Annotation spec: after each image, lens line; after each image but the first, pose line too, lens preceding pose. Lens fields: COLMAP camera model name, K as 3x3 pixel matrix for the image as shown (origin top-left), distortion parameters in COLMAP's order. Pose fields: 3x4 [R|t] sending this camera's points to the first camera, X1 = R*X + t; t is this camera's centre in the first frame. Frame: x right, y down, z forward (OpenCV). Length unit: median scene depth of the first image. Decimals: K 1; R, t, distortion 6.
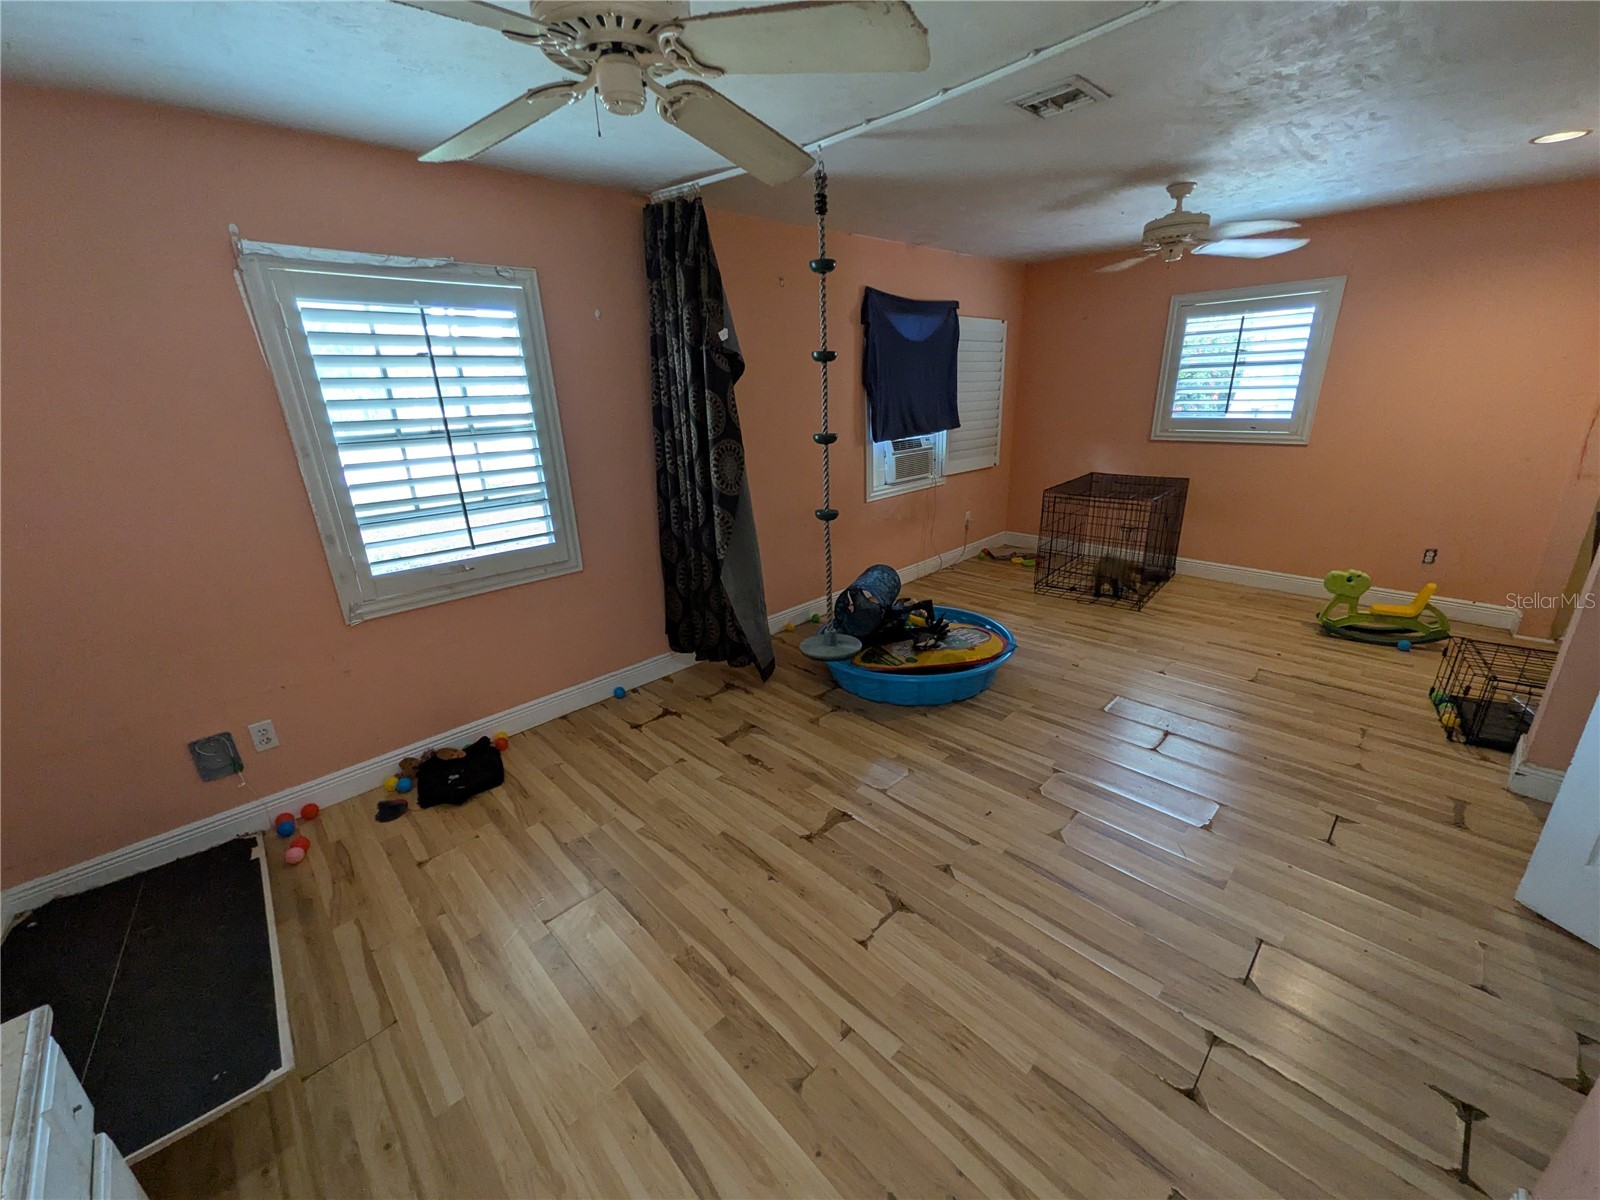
lens RADIAL K [[629.3, 0, 796.8], [0, 629.3, 600.0], [0, 0, 1]] dist [0.007023, -0.000451]
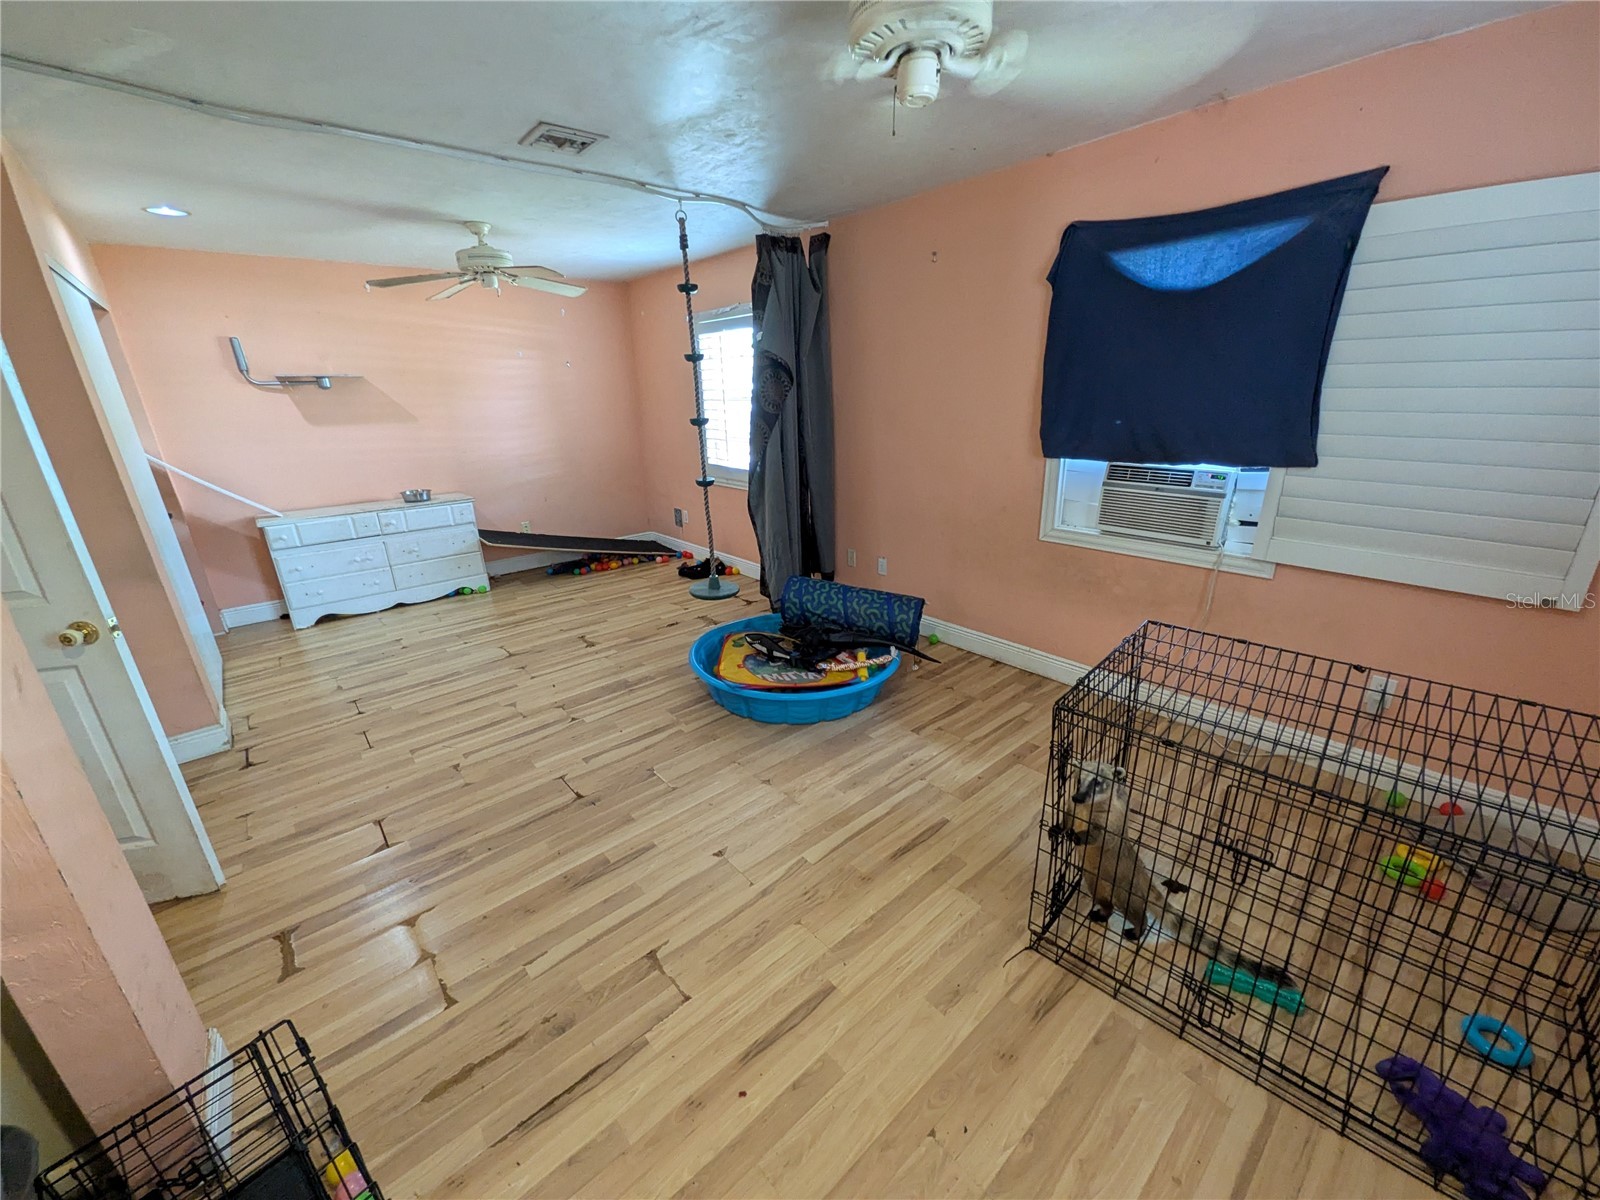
lens RADIAL K [[629.3, 0, 797.3], [0, 629.3, 602.8], [0, 0, 1]] dist [0.007023, -0.000451]
pose [[-0.053866, 0.365430, -0.929279, 1.215303], [-0.299773, 0.881786, 0.364129, -0.406543], [0.952489, 0.298187, 0.062048, 1.095469]]
